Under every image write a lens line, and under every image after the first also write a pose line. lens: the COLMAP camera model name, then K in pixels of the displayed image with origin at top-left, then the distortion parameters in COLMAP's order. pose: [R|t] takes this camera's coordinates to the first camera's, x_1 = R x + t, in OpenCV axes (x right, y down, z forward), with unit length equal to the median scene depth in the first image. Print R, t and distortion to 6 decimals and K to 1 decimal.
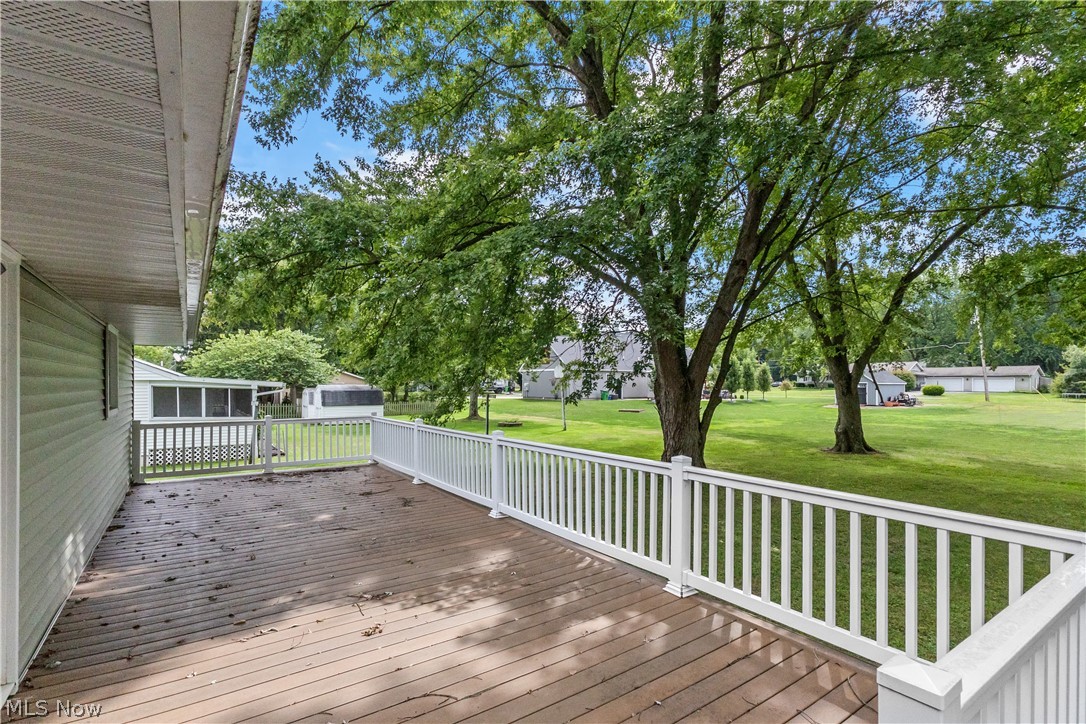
lens RADIAL K [[507.4, 0, 542.9], [0, 507.4, 364.7], [0, 0, 1]] dist [0.010487, 0.001145]
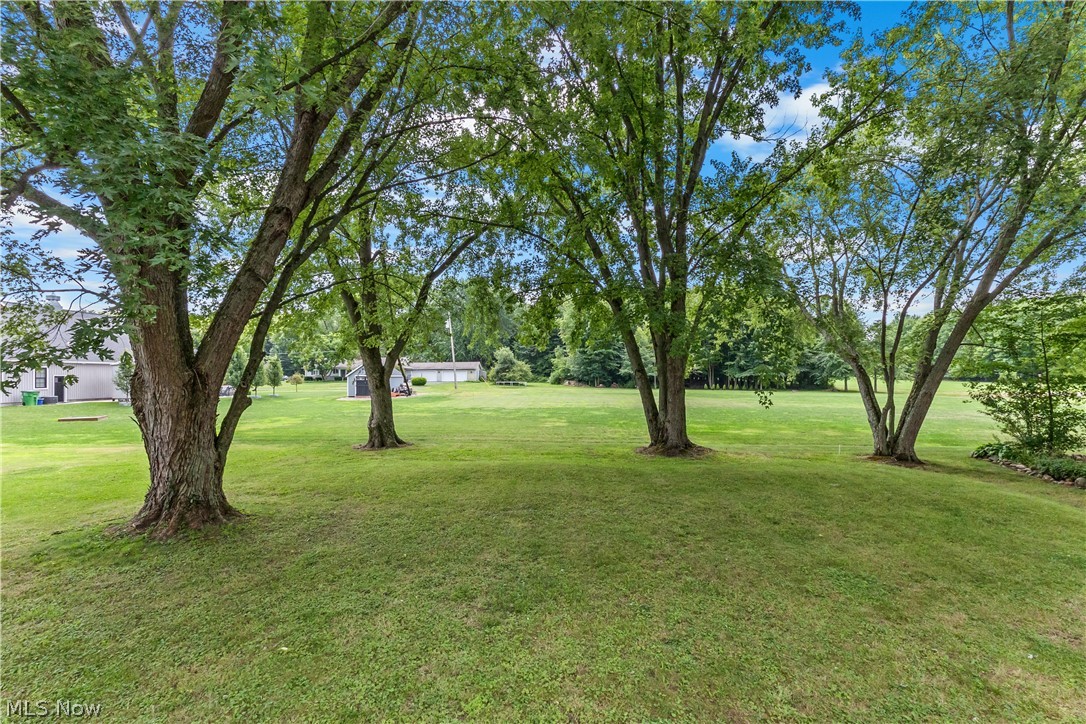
lens RADIAL K [[507.4, 0, 542.4], [0, 507.4, 368.6], [0, 0, 1]] dist [0.010487, 0.001145]
pose [[0.620856, 0.001256, 0.783924, 0.031014], [-0.016844, 0.999789, 0.011738, 0.005446], [-0.783744, -0.020492, 0.620746, 0.159789]]
